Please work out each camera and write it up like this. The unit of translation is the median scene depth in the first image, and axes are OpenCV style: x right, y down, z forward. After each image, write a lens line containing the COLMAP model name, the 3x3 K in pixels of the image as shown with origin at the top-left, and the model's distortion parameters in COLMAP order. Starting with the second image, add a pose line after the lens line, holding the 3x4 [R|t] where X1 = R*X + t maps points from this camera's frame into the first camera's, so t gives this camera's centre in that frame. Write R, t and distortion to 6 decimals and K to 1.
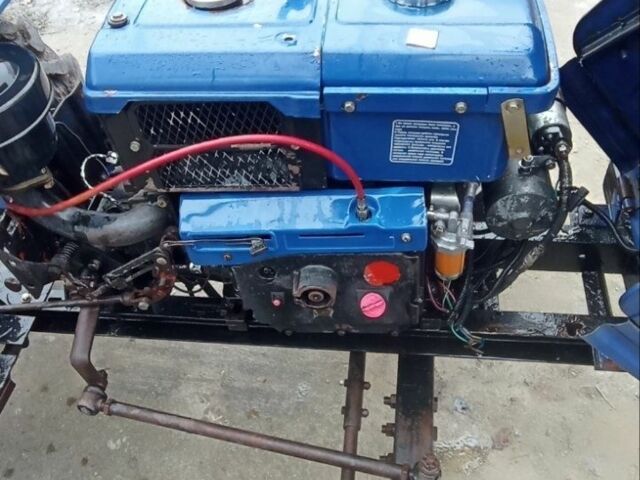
lens RADIAL K [[655.3, 0, 320.0], [0, 655.3, 240.0], [0, 0, 1]] dist [-0.057217, 0.010652]
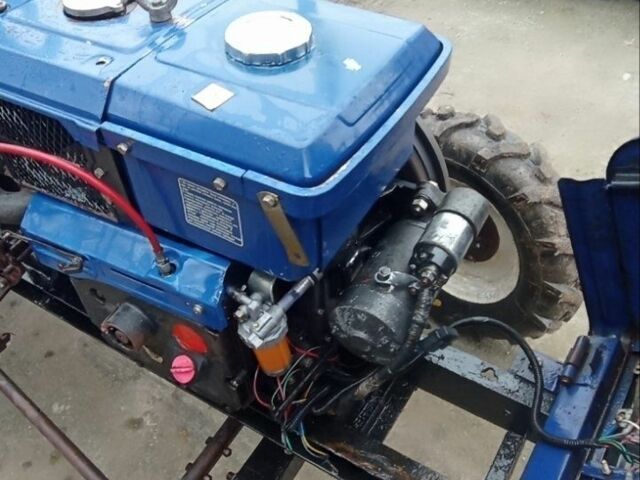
lens RADIAL K [[655.3, 0, 320.0], [0, 655.3, 240.0], [0, 0, 1]] dist [-0.057217, 0.010652]
pose [[0.903842, 0.316816, -0.287571, 0.545029], [-0.329175, 0.944252, 0.005675, -0.163718], [0.273338, 0.089532, 0.957742, 0.197176]]
